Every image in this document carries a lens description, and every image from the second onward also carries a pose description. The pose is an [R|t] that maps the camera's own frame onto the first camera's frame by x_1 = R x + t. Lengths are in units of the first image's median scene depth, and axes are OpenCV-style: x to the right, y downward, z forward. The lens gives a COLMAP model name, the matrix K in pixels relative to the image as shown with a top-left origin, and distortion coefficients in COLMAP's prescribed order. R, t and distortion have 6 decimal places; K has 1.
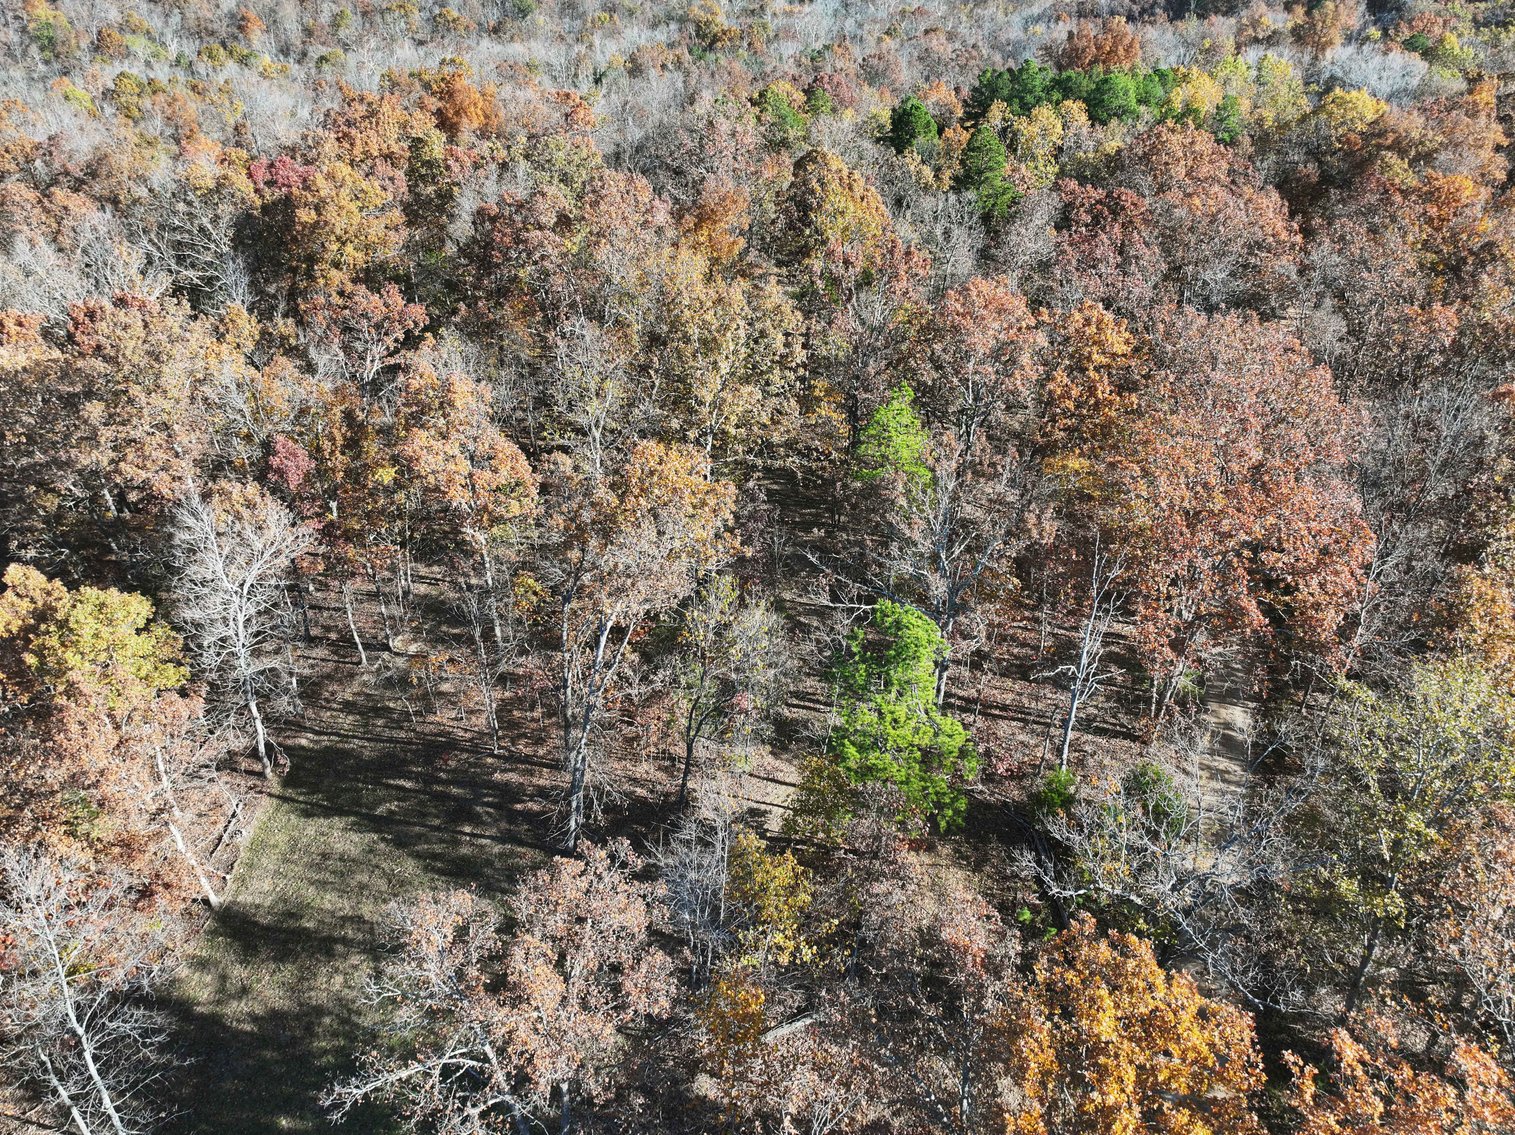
lens RADIAL K [[1079.6, 0, 765.8], [0, 1079.6, 568.5], [0, 0, 1]] dist [-0.005287, 0.024781]
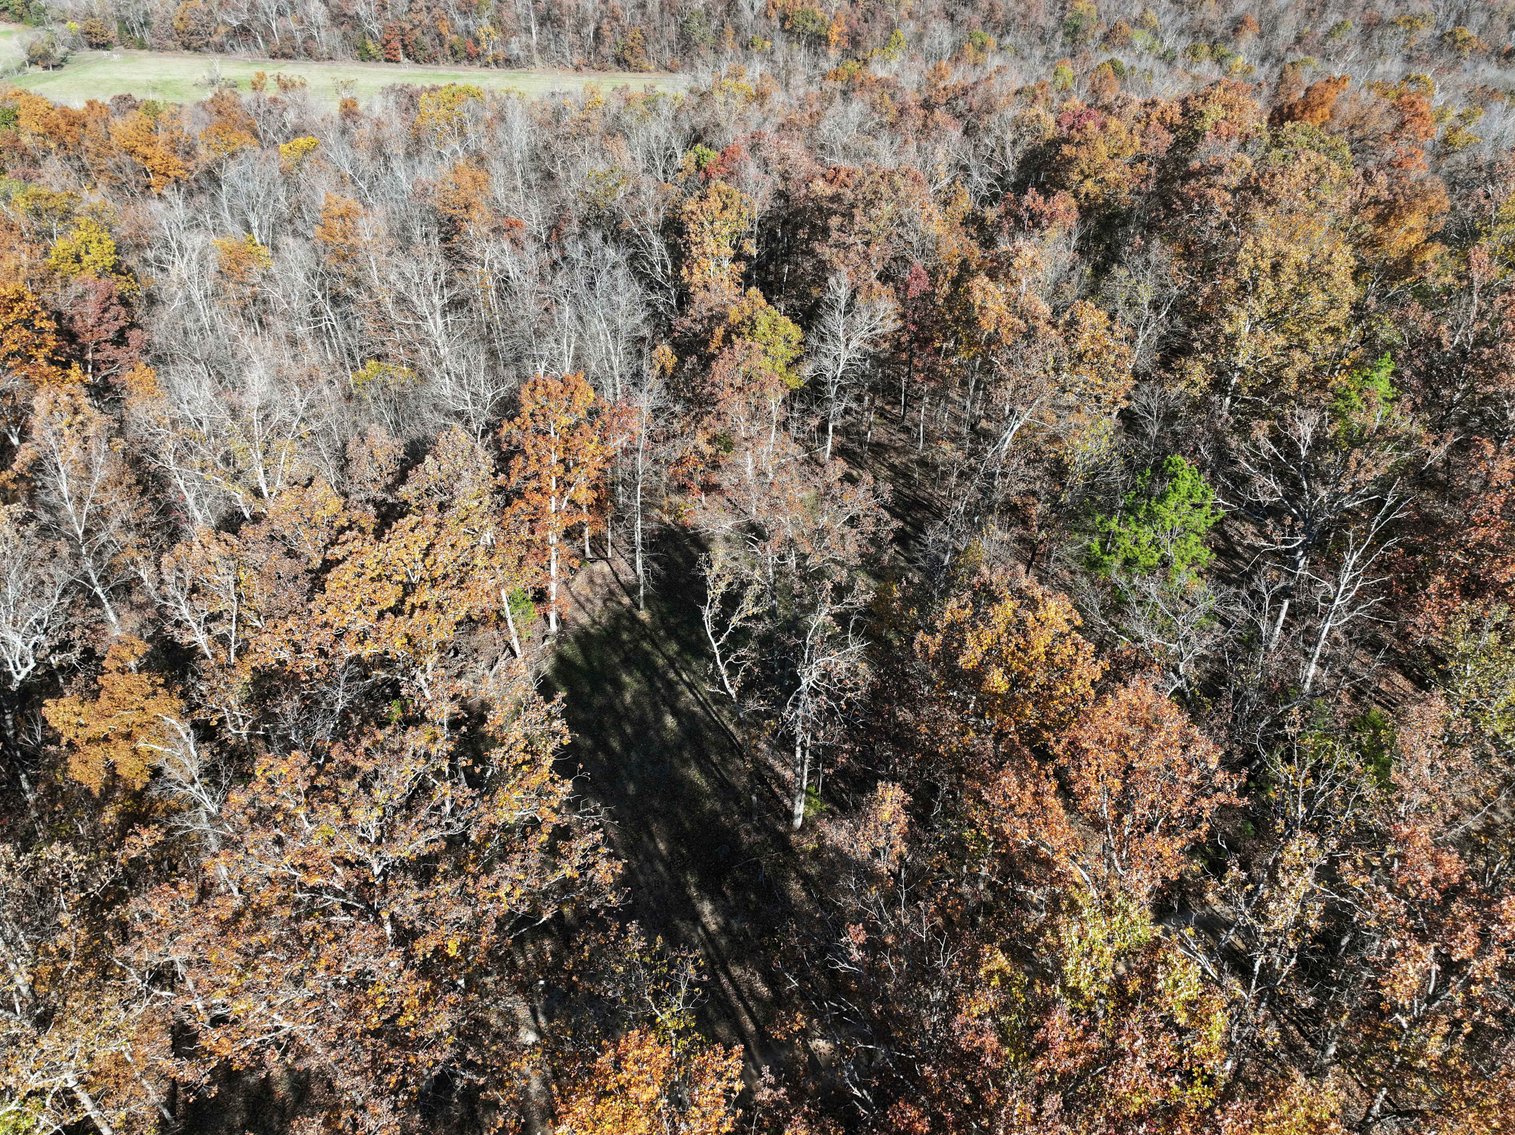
lens RADIAL K [[1079.6, 0, 754.2], [0, 1079.6, 568.1], [0, 0, 1]] dist [-0.005287, 0.024781]
pose [[0.668722, 0.402021, -0.625452, 0.354100], [-0.408490, 0.901535, 0.142728, 0.097817], [0.621246, 0.160045, 0.767098, -0.149447]]
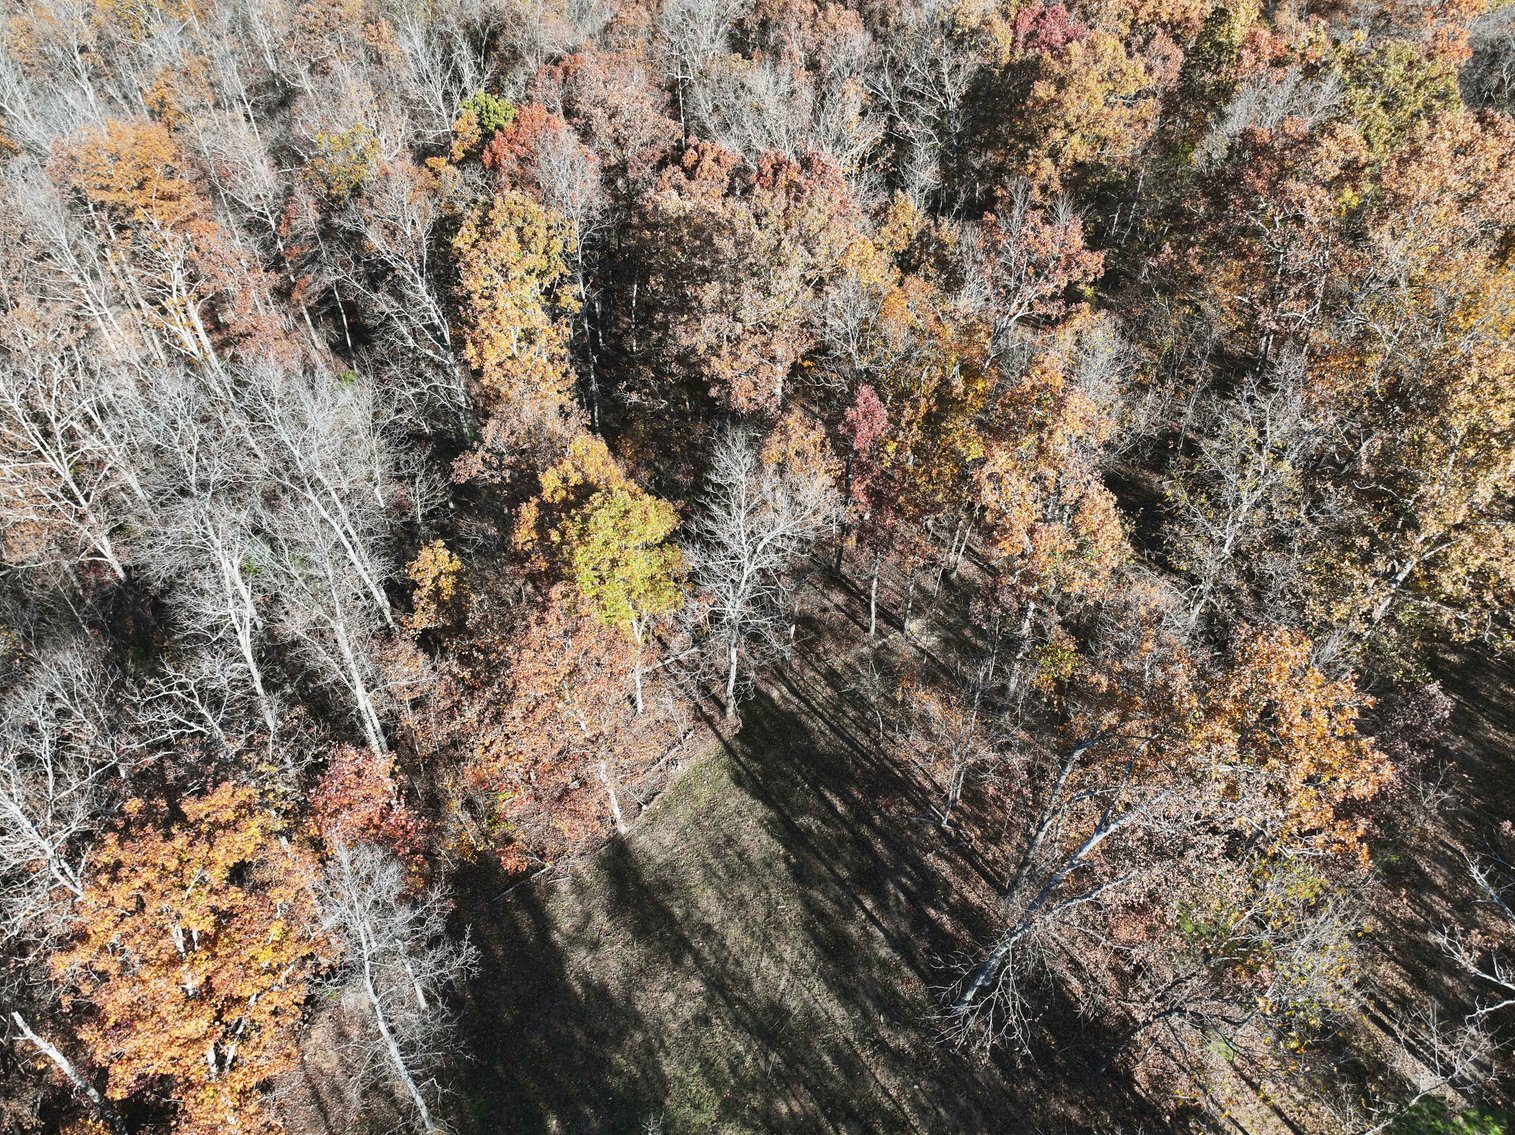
lens RADIAL K [[1079.6, 0, 759.5], [0, 1079.6, 561.1], [0, 0, 1]] dist [-0.005287, 0.024781]
pose [[0.768470, 0.423649, -0.479558, -0.035055], [-0.353507, 0.905770, 0.233693, -0.119111], [0.533373, -0.010059, 0.845820, 0.168956]]
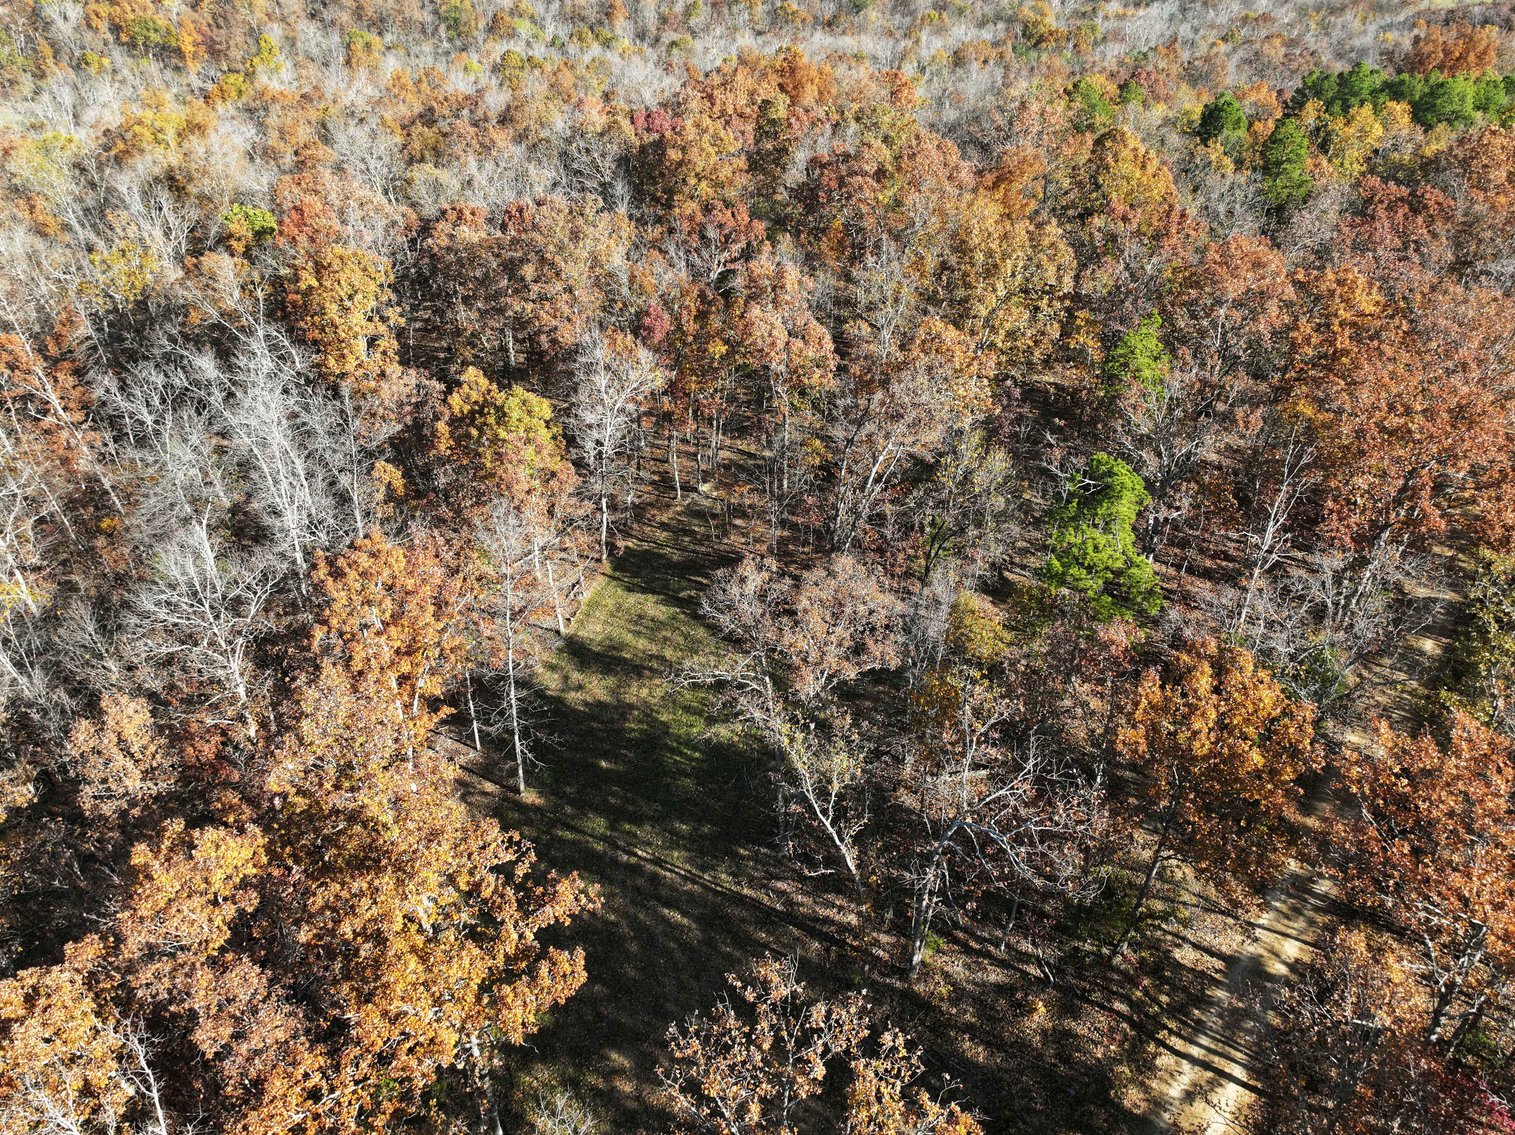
lens RADIAL K [[1079.6, 0, 758.8], [0, 1079.6, 580.0], [0, 0, 1]] dist [-0.005287, 0.024781]
pose [[0.962423, 0.150272, -0.226186, 0.017838], [-0.148694, 0.988590, 0.024101, 0.116297], [0.227227, 0.010437, 0.973786, -0.181790]]
